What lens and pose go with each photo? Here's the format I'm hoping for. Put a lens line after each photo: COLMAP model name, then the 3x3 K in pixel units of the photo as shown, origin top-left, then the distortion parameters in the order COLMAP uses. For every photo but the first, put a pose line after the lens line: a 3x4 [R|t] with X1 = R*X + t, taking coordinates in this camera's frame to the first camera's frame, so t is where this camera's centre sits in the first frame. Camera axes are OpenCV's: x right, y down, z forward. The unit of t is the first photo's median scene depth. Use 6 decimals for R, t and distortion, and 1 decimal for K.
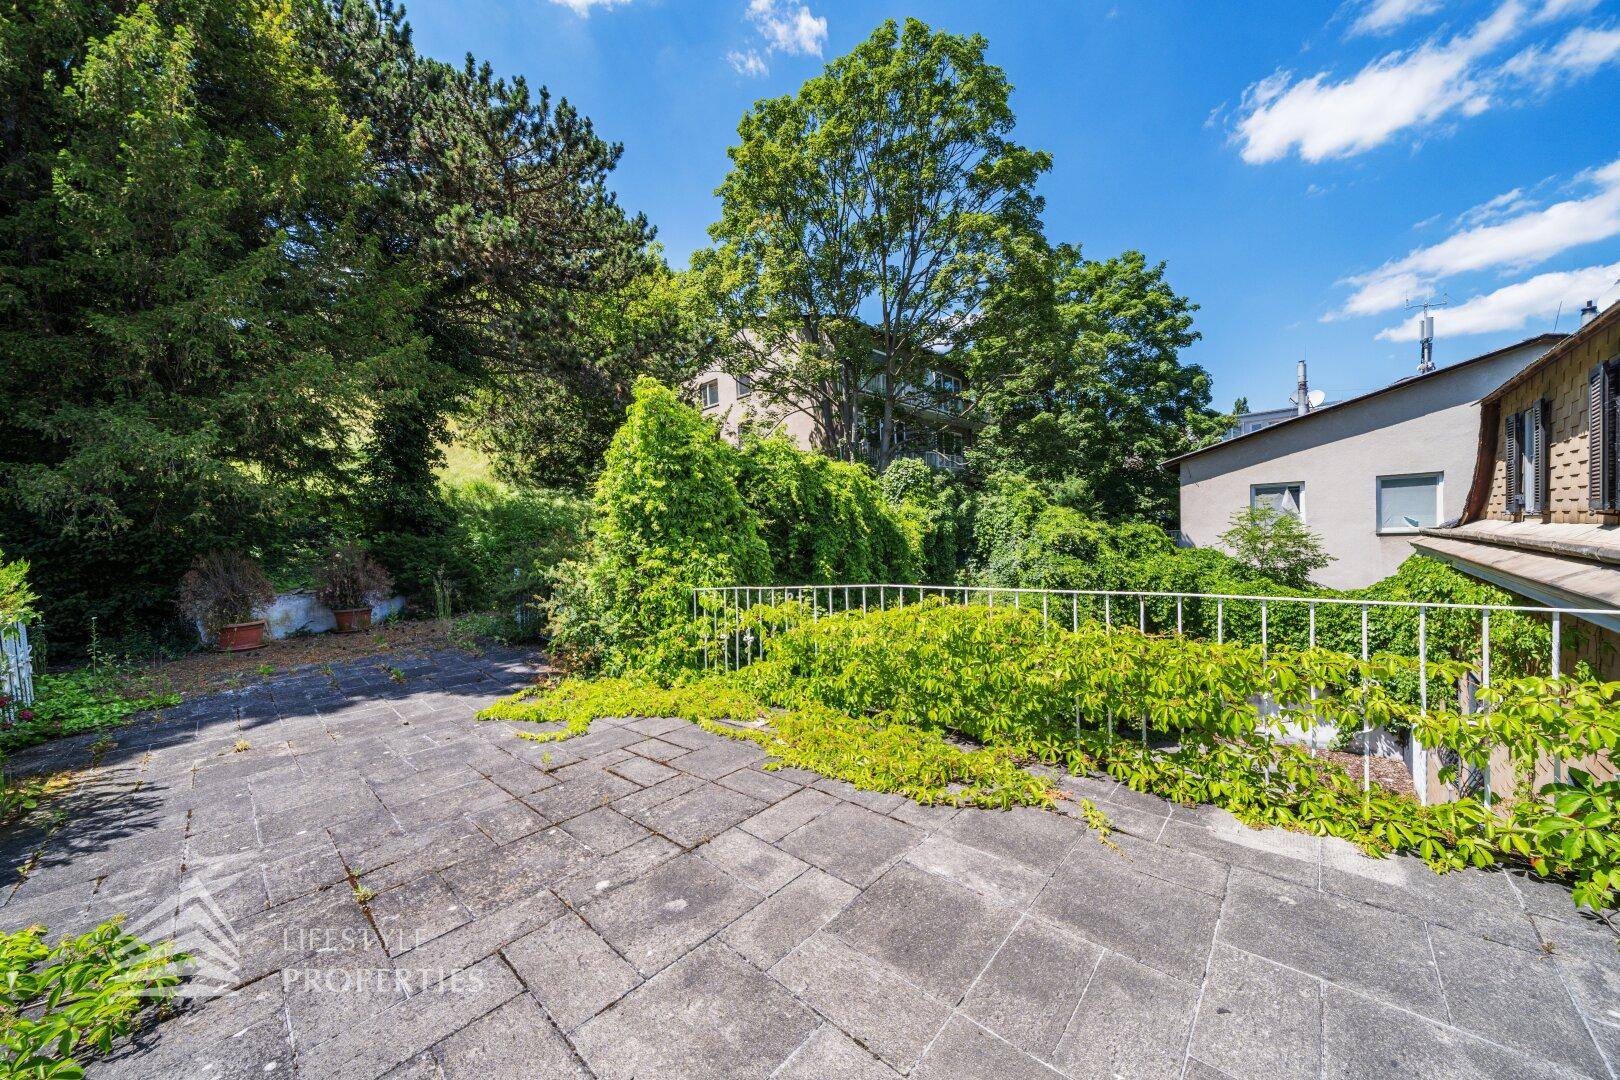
lens RADIAL K [[553.9, 0, 806.0], [0, 553.9, 551.6], [0, 0, 1]] dist [-0.005472, -0.000115]
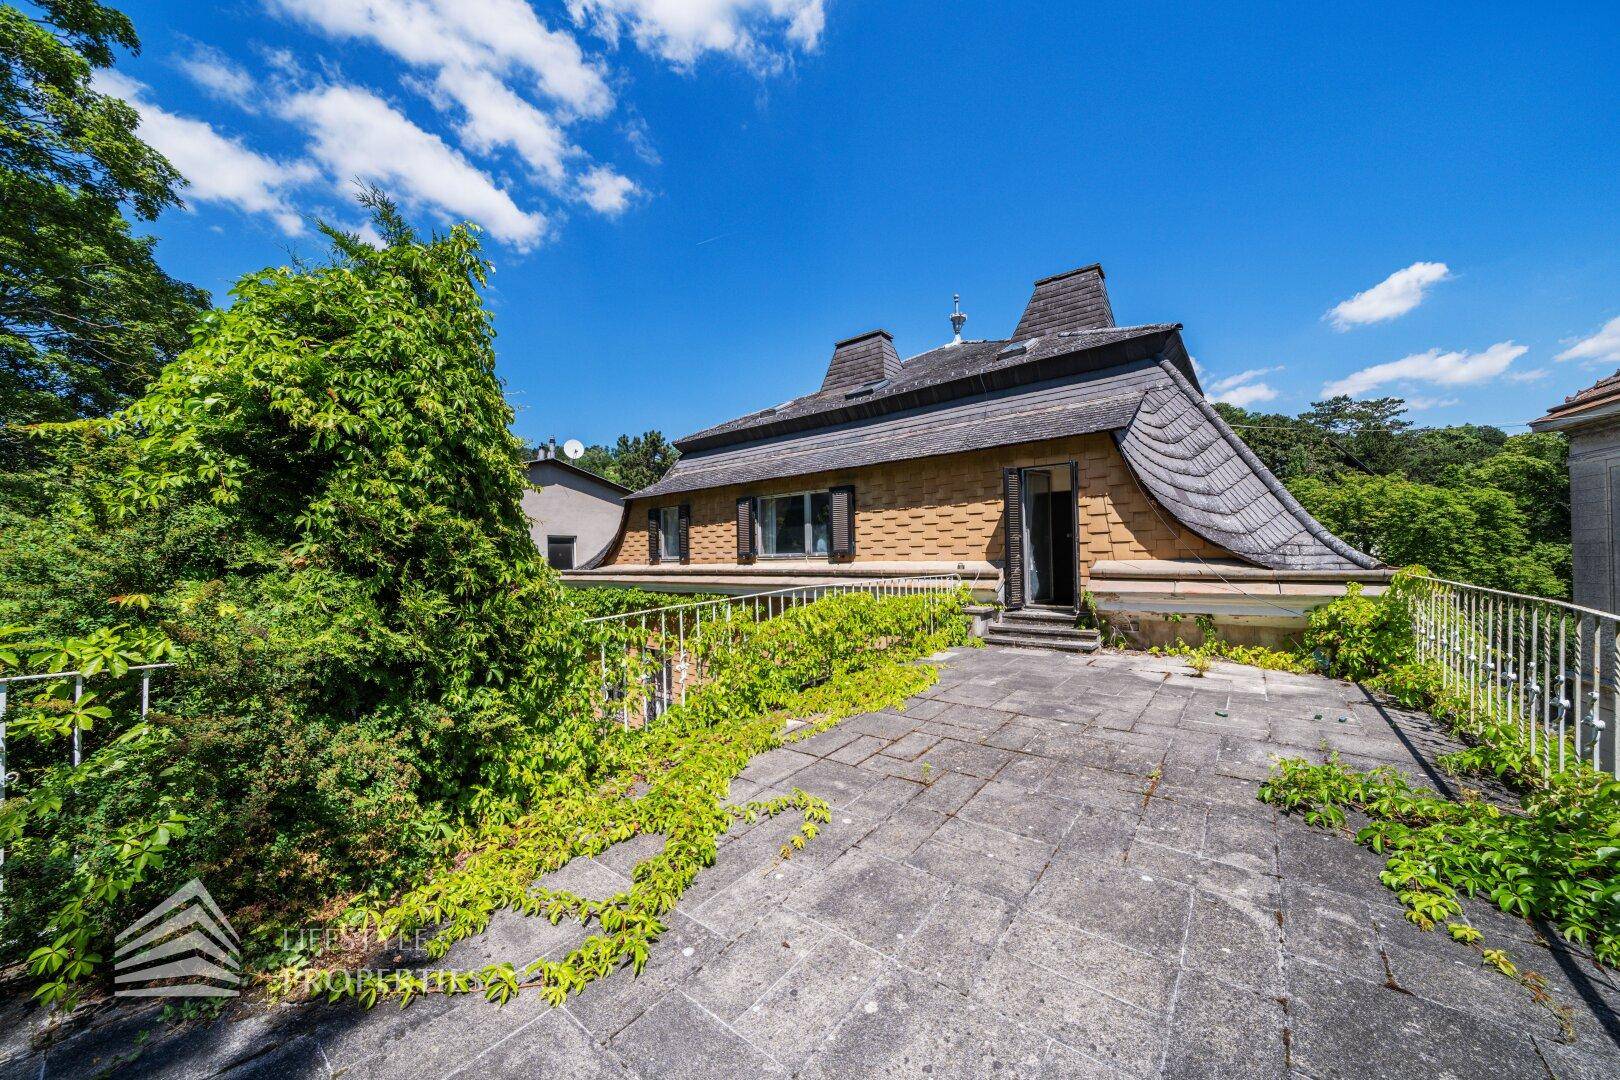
lens RADIAL K [[553.9, 0, 806.0], [0, 553.9, 551.6], [0, 0, 1]] dist [-0.005472, -0.000115]
pose [[-0.061668, 0.052775, 0.996701, -1.718743], [0.048137, 0.997596, -0.049844, 0.060083], [-0.996935, 0.044905, -0.064060, 1.534597]]
